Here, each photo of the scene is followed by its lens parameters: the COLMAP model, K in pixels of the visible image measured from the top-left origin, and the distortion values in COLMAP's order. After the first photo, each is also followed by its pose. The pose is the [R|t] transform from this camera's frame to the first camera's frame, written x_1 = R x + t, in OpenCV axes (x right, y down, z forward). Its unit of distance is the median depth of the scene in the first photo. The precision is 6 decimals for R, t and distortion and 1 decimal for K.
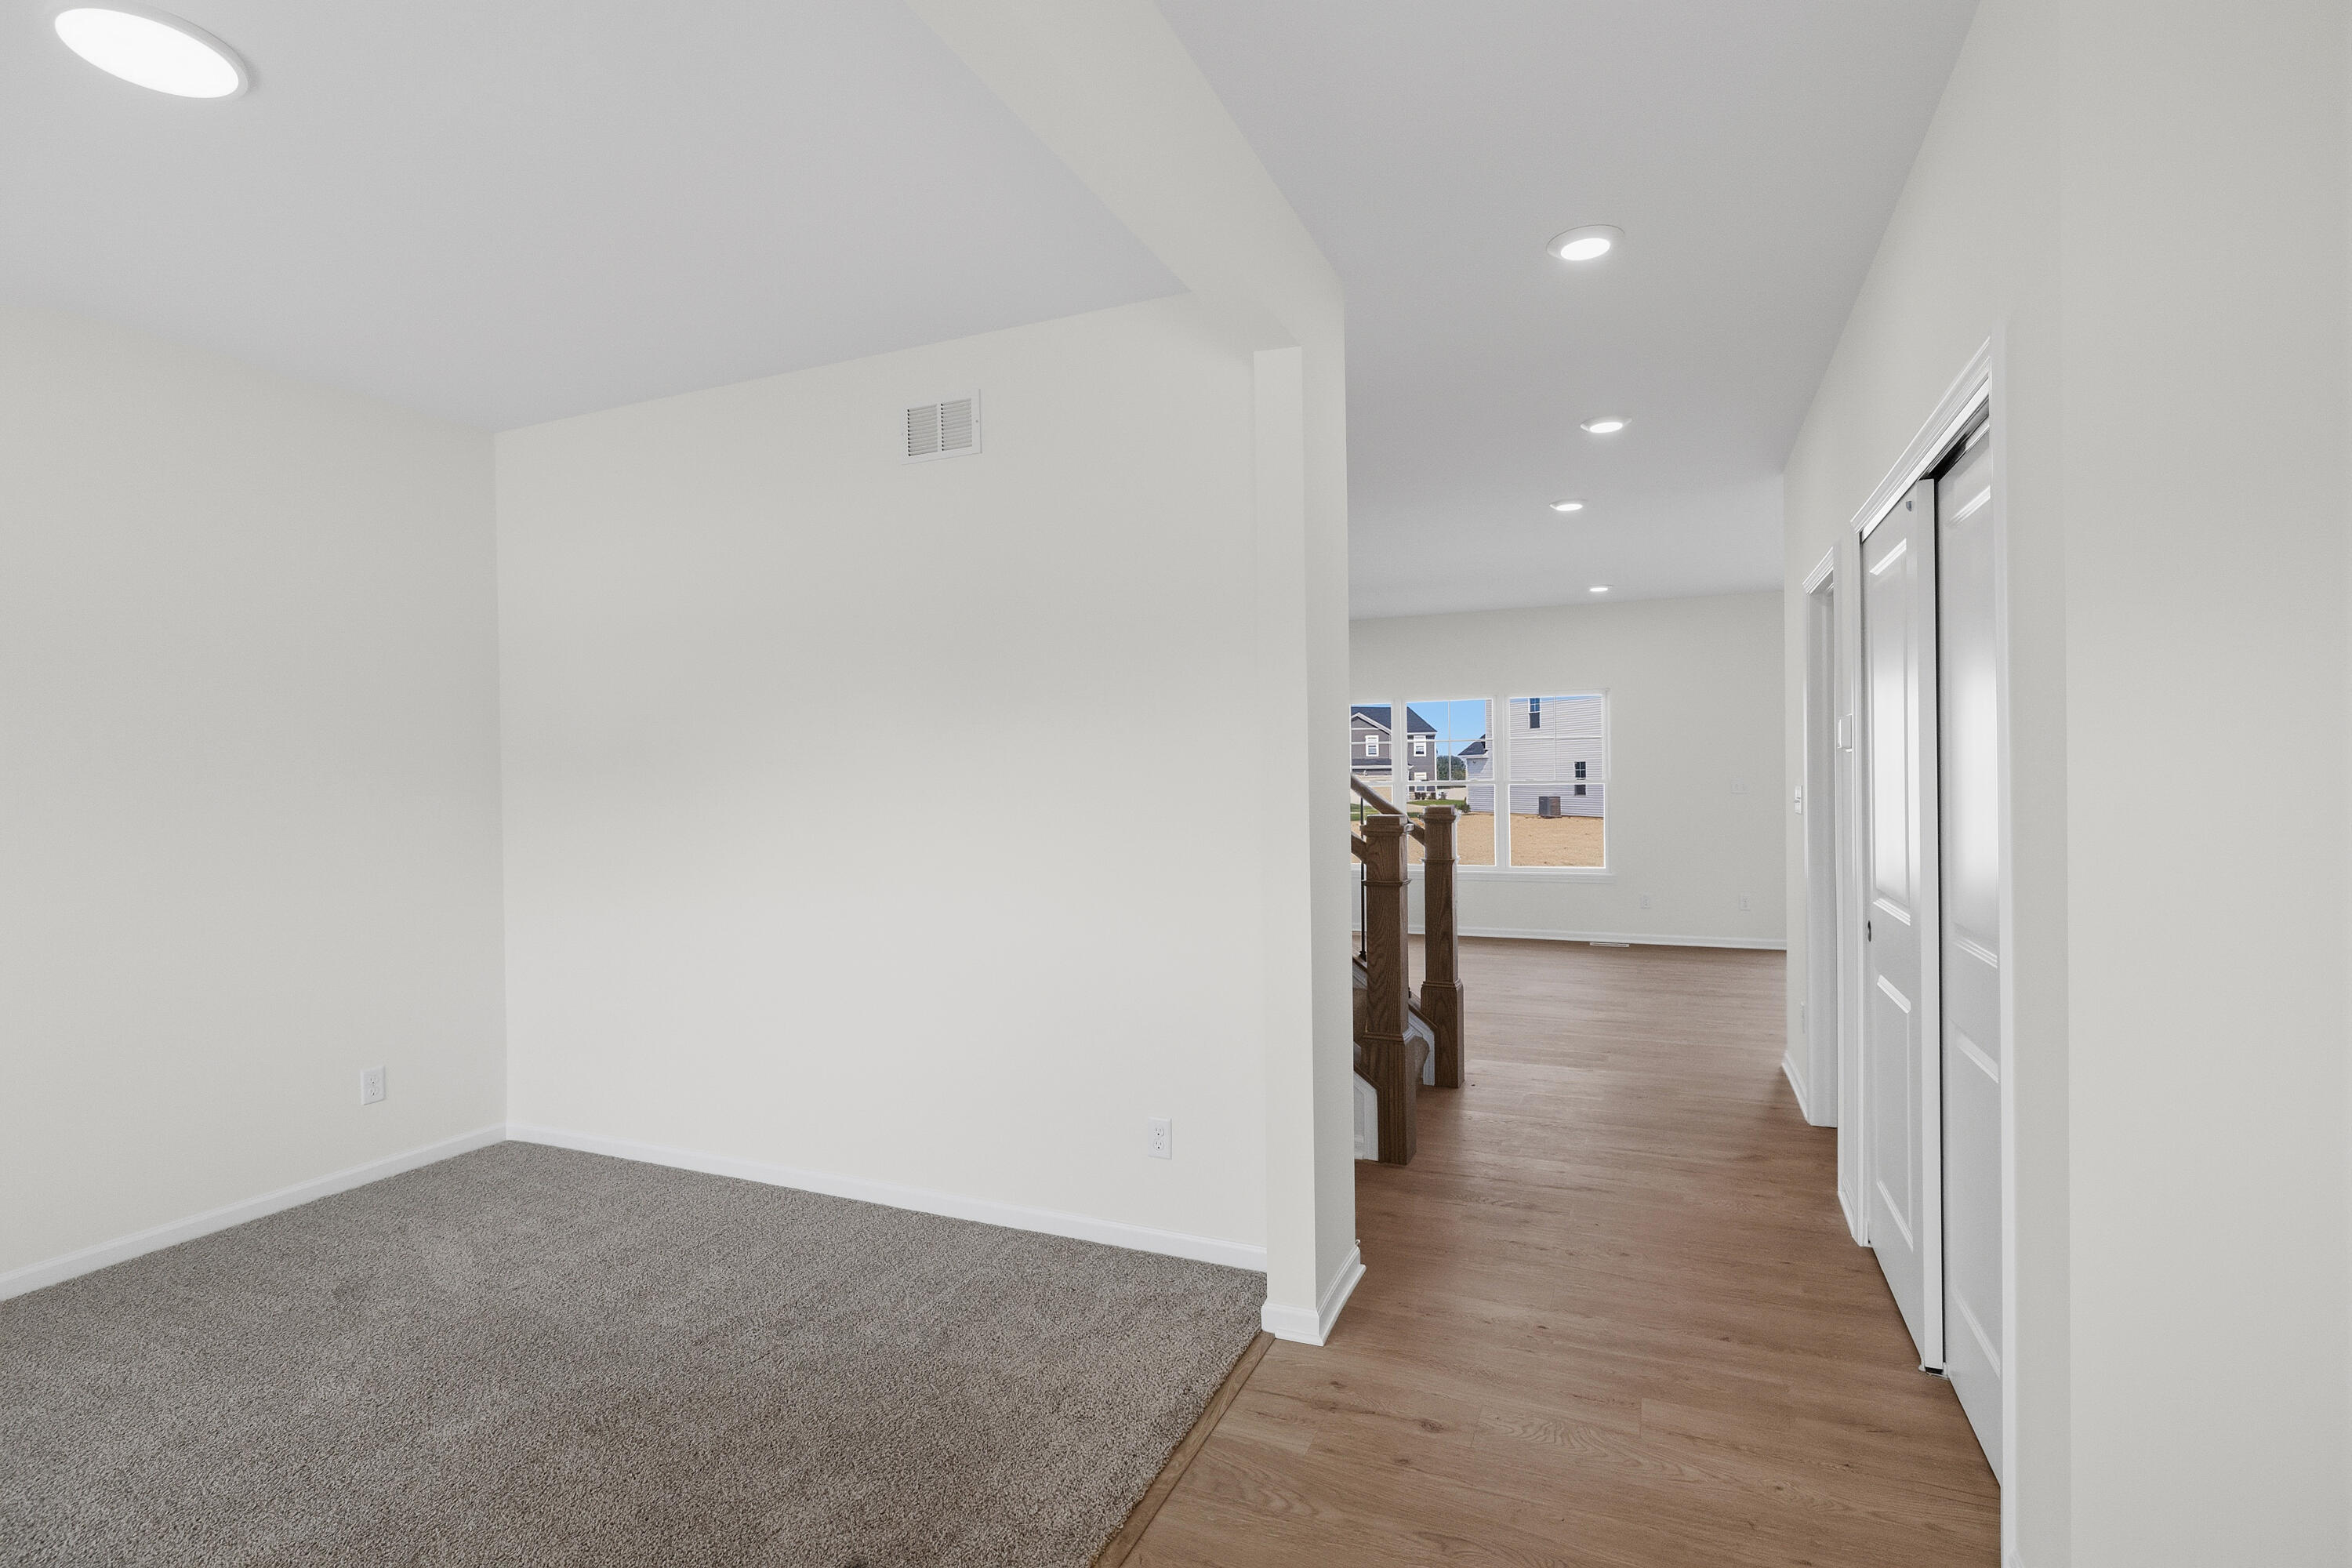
lens RADIAL K [[1112.0, 0, 1176.0], [0, 1112.0, 784.0], [0, 0, 1]] dist [-0.010015, -0.000263]
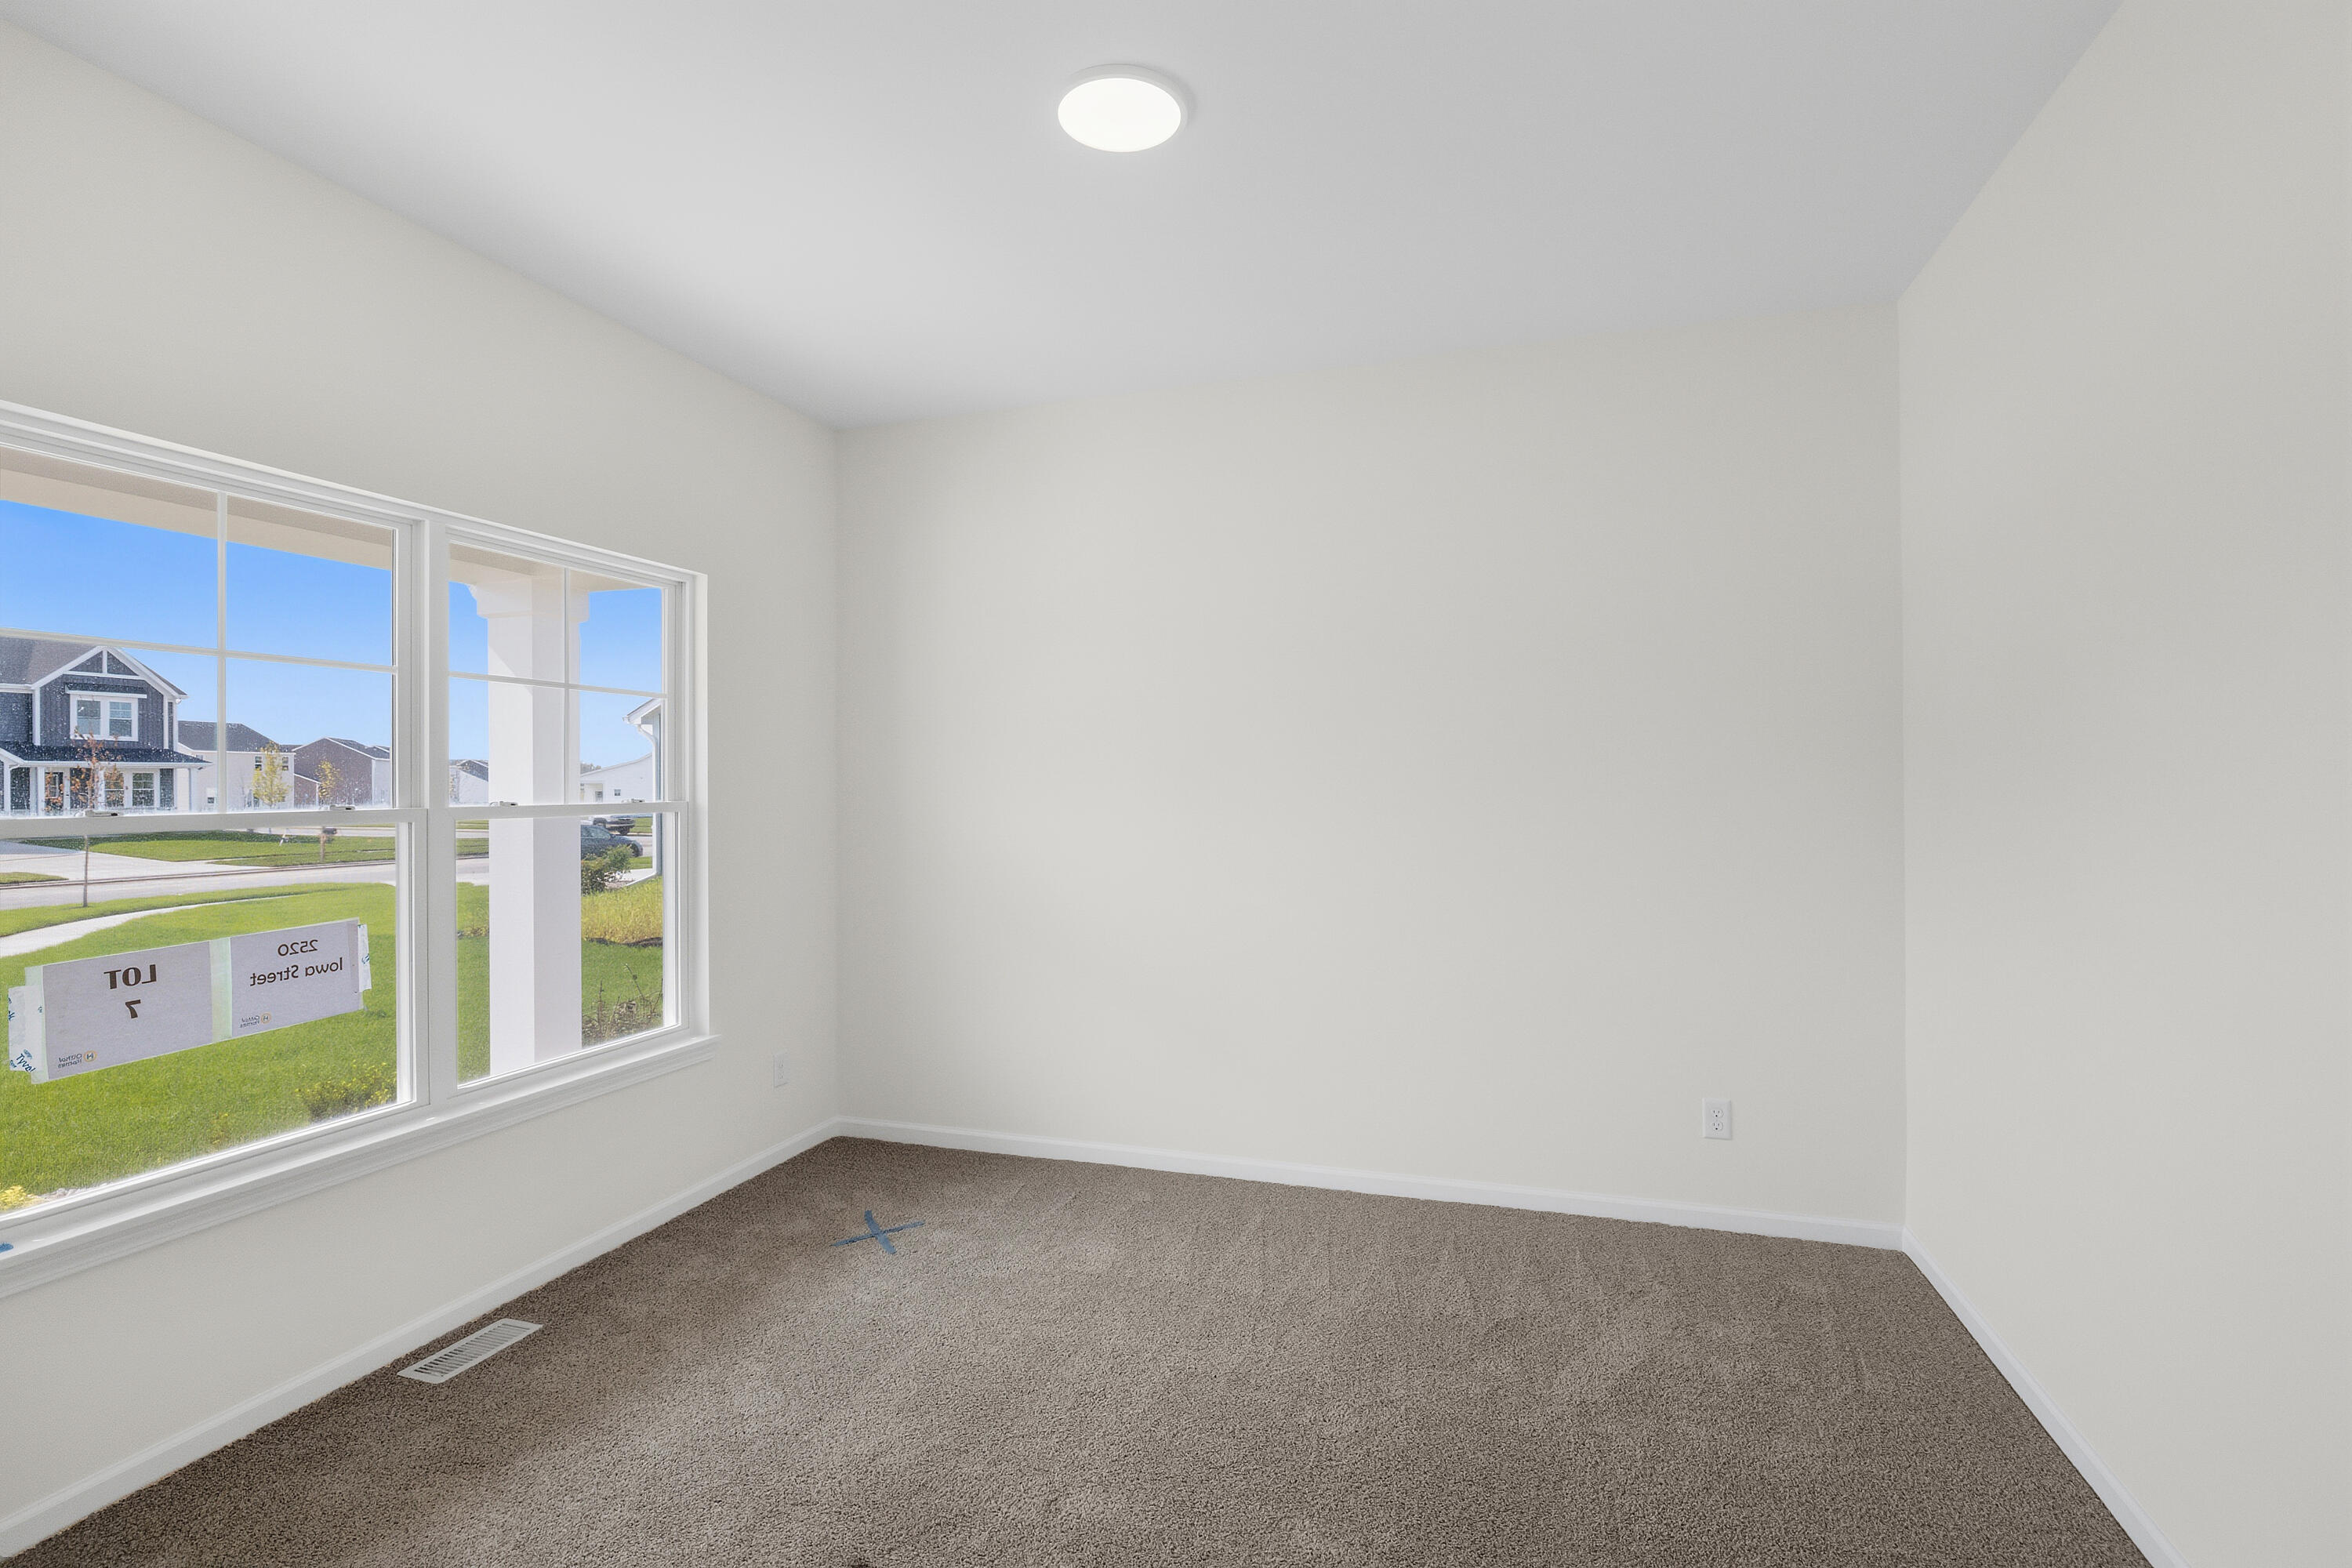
lens RADIAL K [[1112.0, 0, 1176.0], [0, 1112.0, 784.0], [0, 0, 1]] dist [-0.010015, -0.000263]
pose [[0.064641, 0.009140, -0.997867, 0.115617], [0.007945, 0.999922, 0.009674, -0.002286], [0.997877, -0.008553, 0.064564, 0.536820]]
